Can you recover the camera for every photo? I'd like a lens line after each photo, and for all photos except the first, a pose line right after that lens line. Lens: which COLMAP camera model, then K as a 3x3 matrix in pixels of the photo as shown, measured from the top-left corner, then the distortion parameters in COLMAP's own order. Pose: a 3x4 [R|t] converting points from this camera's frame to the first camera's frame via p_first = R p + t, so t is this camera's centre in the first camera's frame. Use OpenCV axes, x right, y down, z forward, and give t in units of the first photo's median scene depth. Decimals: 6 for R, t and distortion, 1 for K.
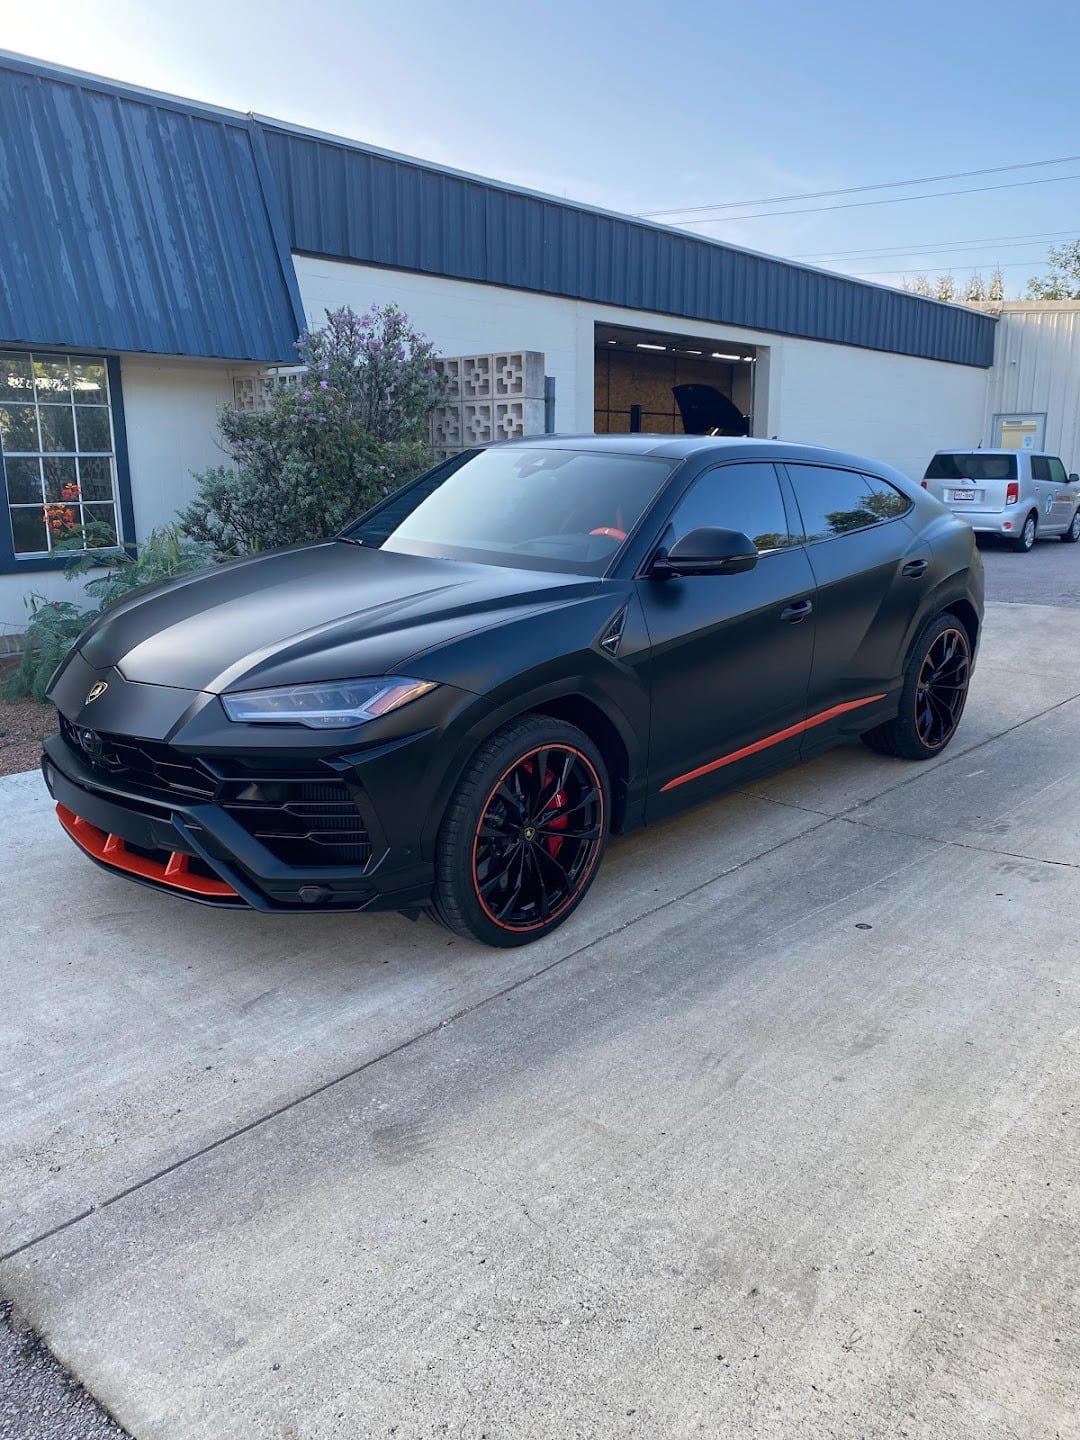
lens RADIAL K [[1104.2, 0, 540.0], [0, 1104.2, 720.0], [0, 0, 1]] dist [0.000898, -0.001146]
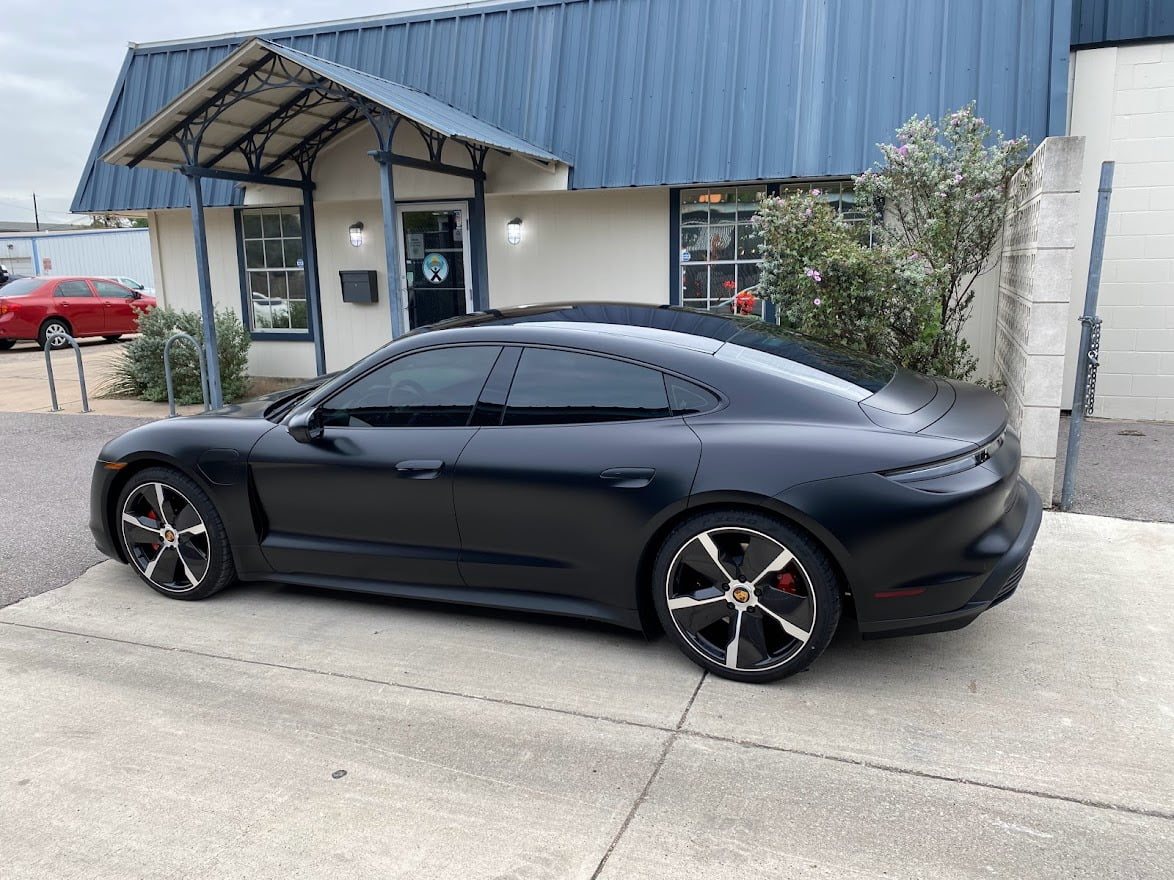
lens RADIAL K [[900.2, 0, 587.0], [0, 900.2, 440.0], [0, 0, 1]] dist [0.000898, -0.001146]
pose [[0.343087, 0.178696, -0.922149, 0.958883], [-0.191711, 0.974393, 0.117493, -0.213925], [0.919531, 0.136476, 0.368560, 0.799648]]
